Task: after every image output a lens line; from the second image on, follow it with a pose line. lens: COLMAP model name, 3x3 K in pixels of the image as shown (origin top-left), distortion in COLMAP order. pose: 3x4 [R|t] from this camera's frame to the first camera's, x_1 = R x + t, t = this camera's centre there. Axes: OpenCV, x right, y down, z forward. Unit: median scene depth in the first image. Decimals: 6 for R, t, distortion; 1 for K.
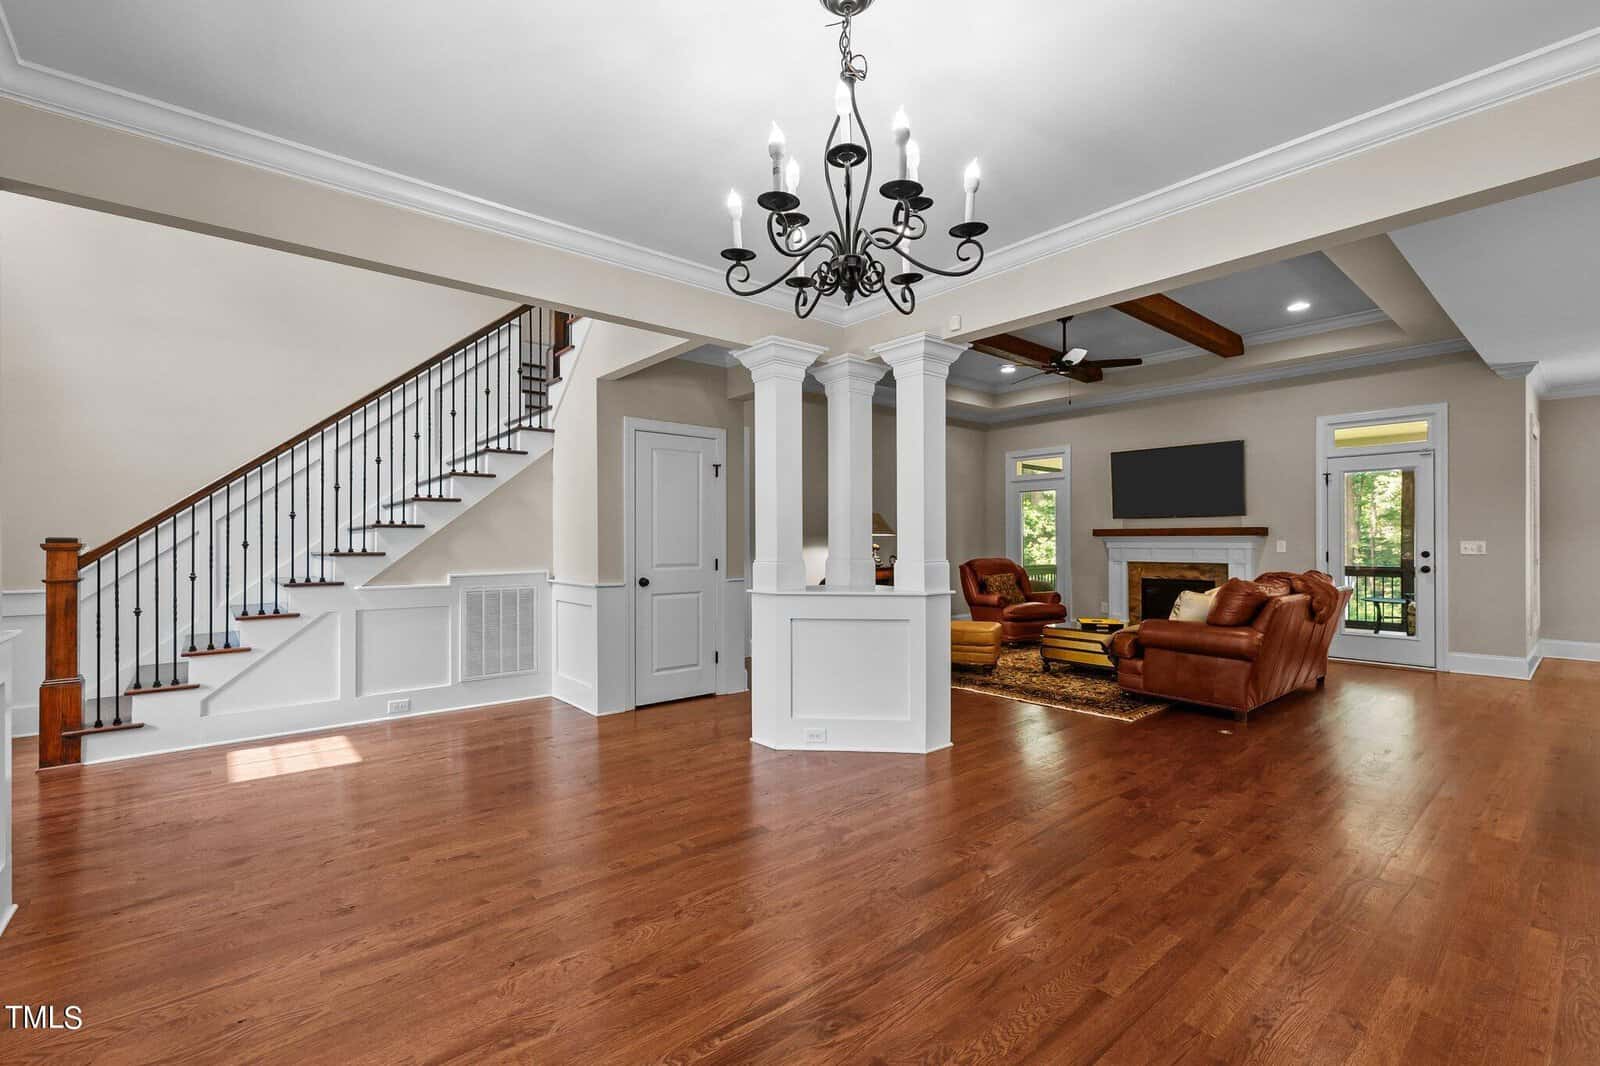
lens RADIAL K [[698.5, 0, 795.4], [0, 698.5, 539.5], [0, 0, 1]] dist [-0.000198, 0.000532]
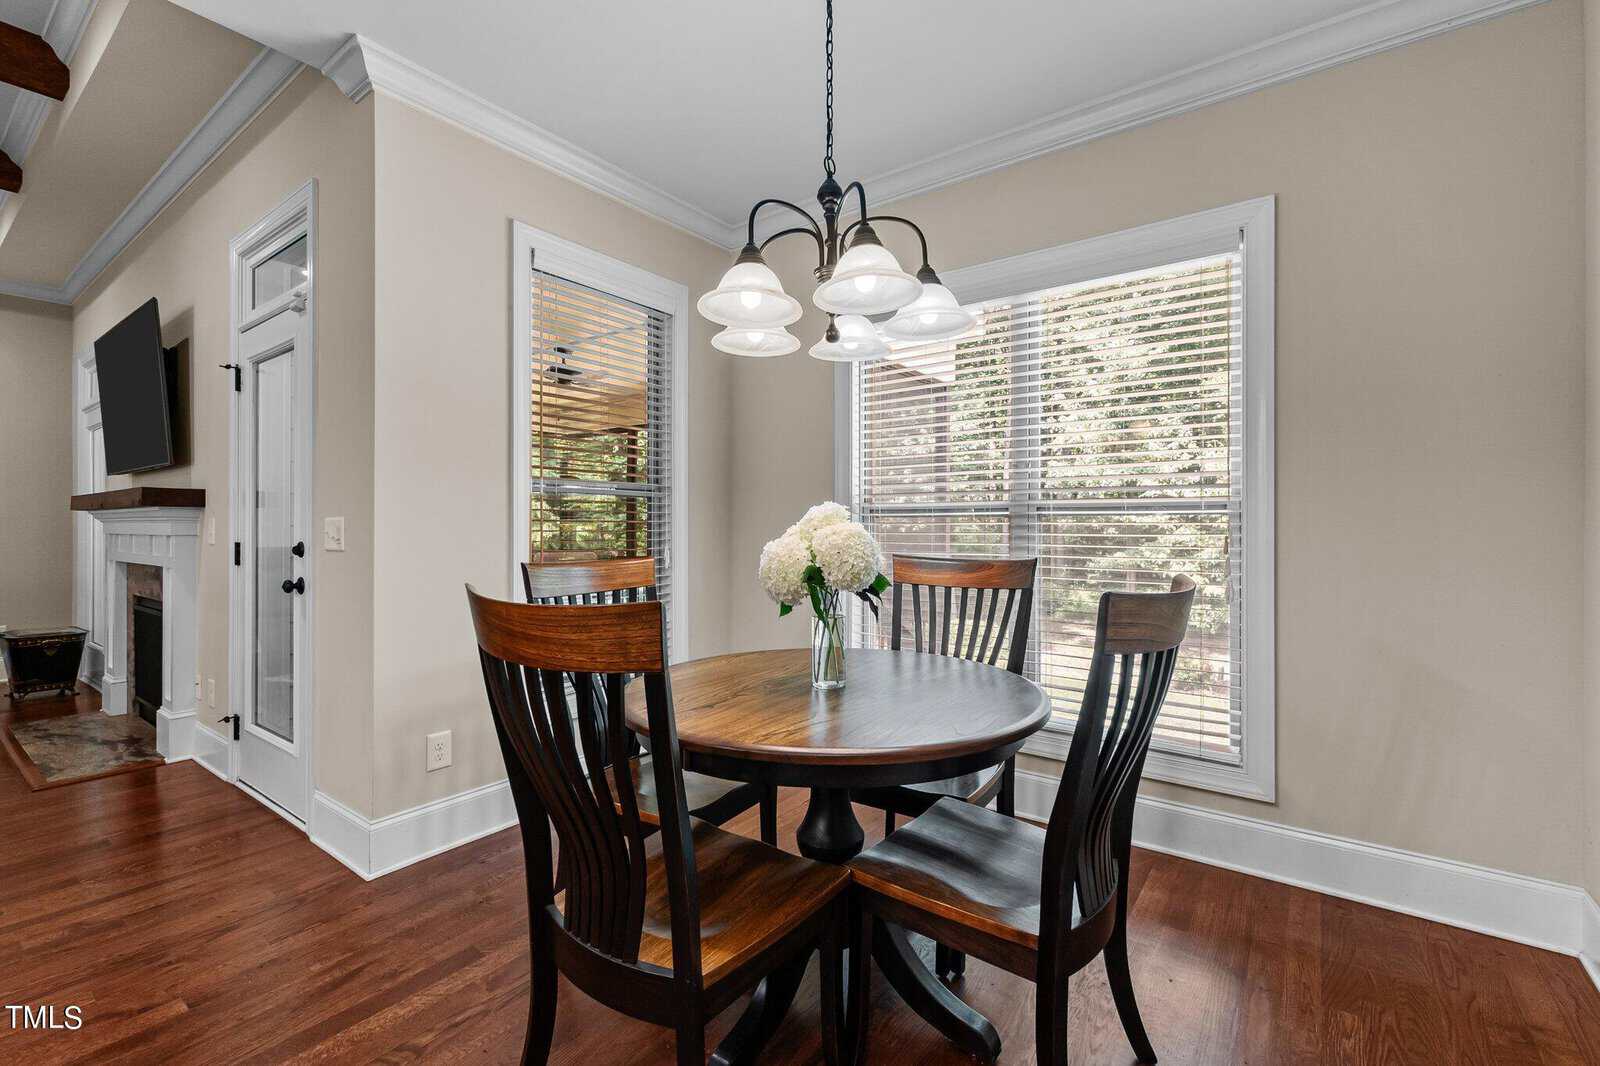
lens RADIAL K [[700.7, 0, 803.0], [0, 700.7, 525.6], [0, 0, 1]] dist [0.001205, 0.000826]
pose [[0.974602, 0.005926, 0.223866, 1.083302], [-0.005904, 0.999982, -0.000767, 0.005439], [-0.223866, -0.000574, 0.974620, 0.515702]]
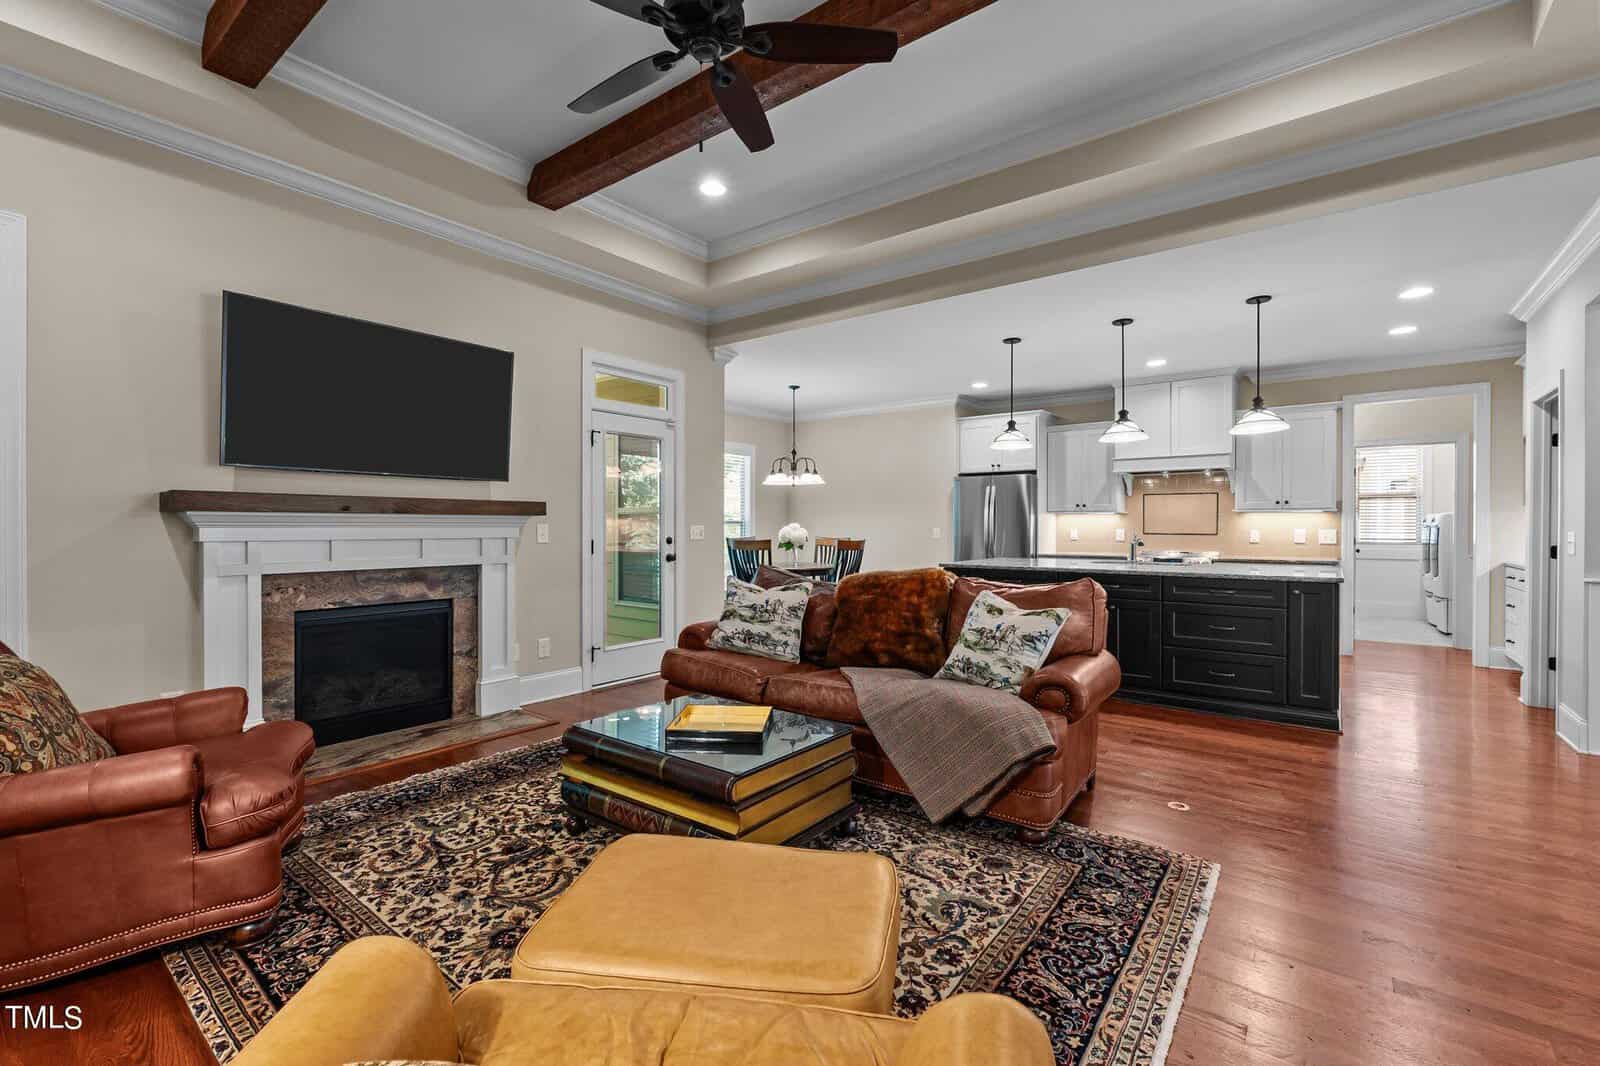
lens RADIAL K [[691.8, 0, 787.9], [0, 691.8, 527.2], [0, 0, 1]] dist [0.002119, 0.000443]
pose [[-0.199233, -0.000638, 0.979952, 0.027111], [-0.004381, 0.999990, -0.000240, 0.004061], [-0.979942, -0.004341, -0.199234, 1.018774]]
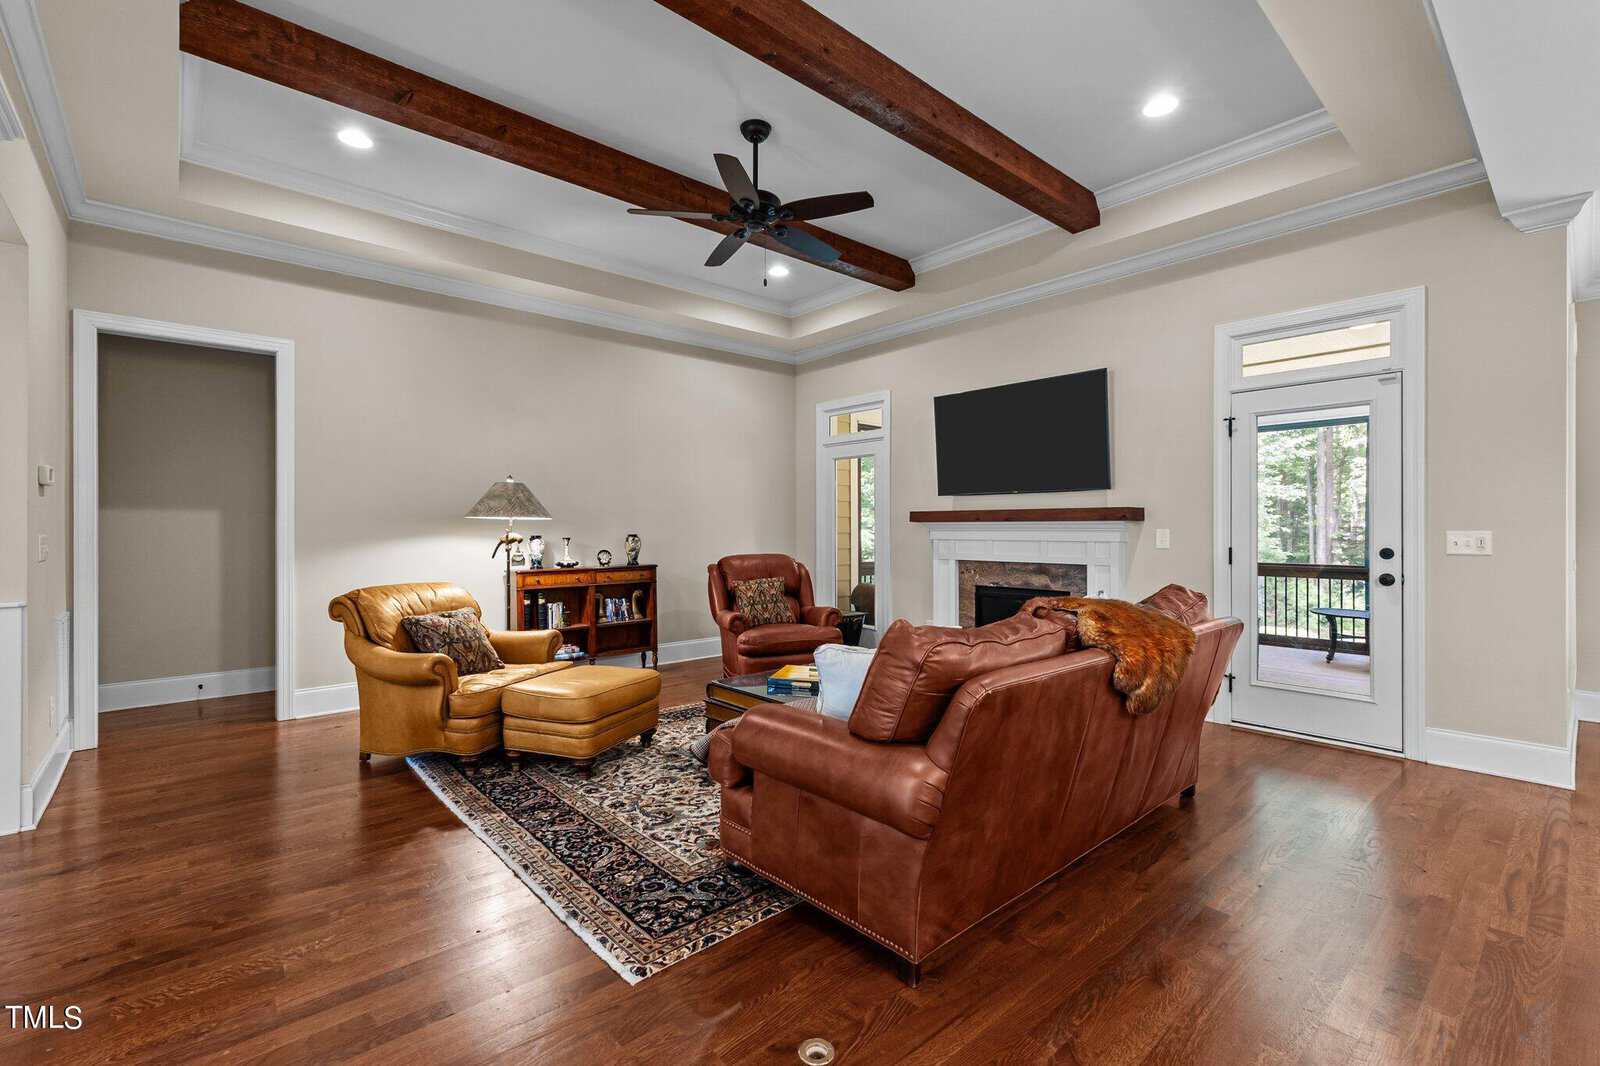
lens RADIAL K [[700.7, 0, 803.0], [0, 700.7, 525.6], [0, 0, 1]] dist [0.001205, 0.000826]
pose [[0.999727, 0.002648, 0.023227, 0.407157], [-0.002618, 0.999996, -0.001322, 0.000417], [-0.023231, 0.001261, 0.999729, 0.433253]]
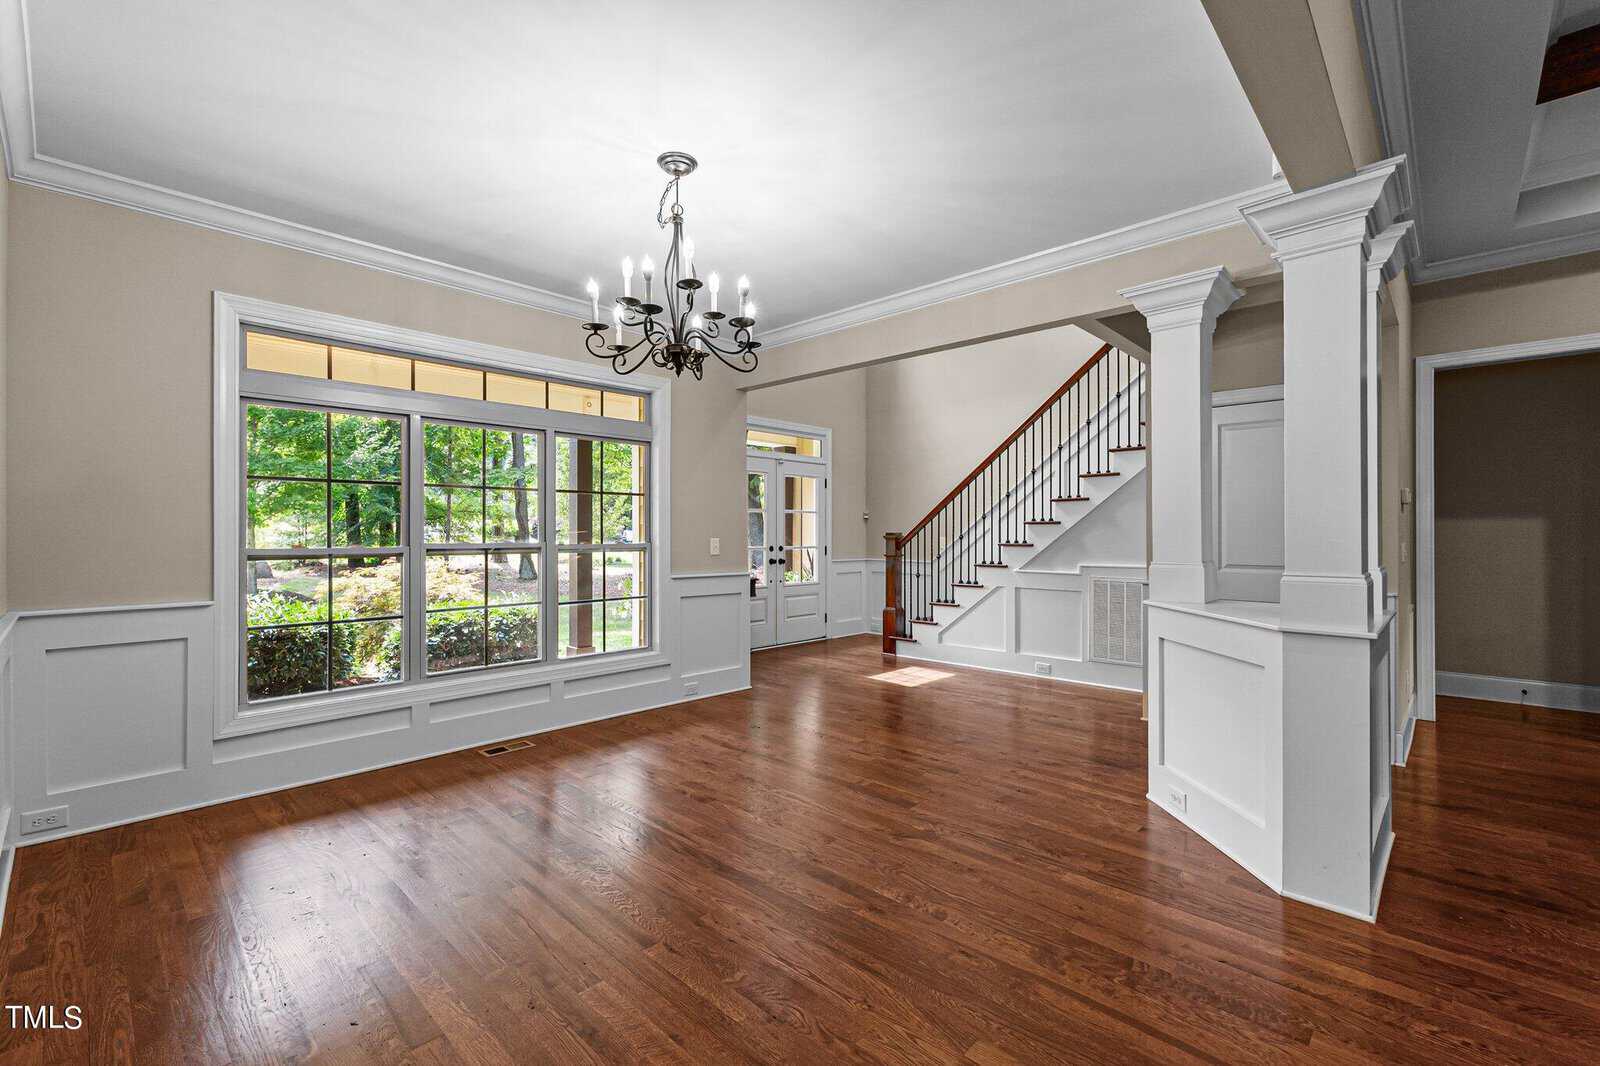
lens RADIAL K [[691.8, 0, 787.9], [0, 691.8, 527.2], [0, 0, 1]] dist [0.002119, 0.000443]
pose [[0.092731, -0.004553, -0.995681, 0.459013], [0.006367, 0.999972, -0.003980, -0.006828], [0.995671, -0.005970, 0.092758, 0.324333]]
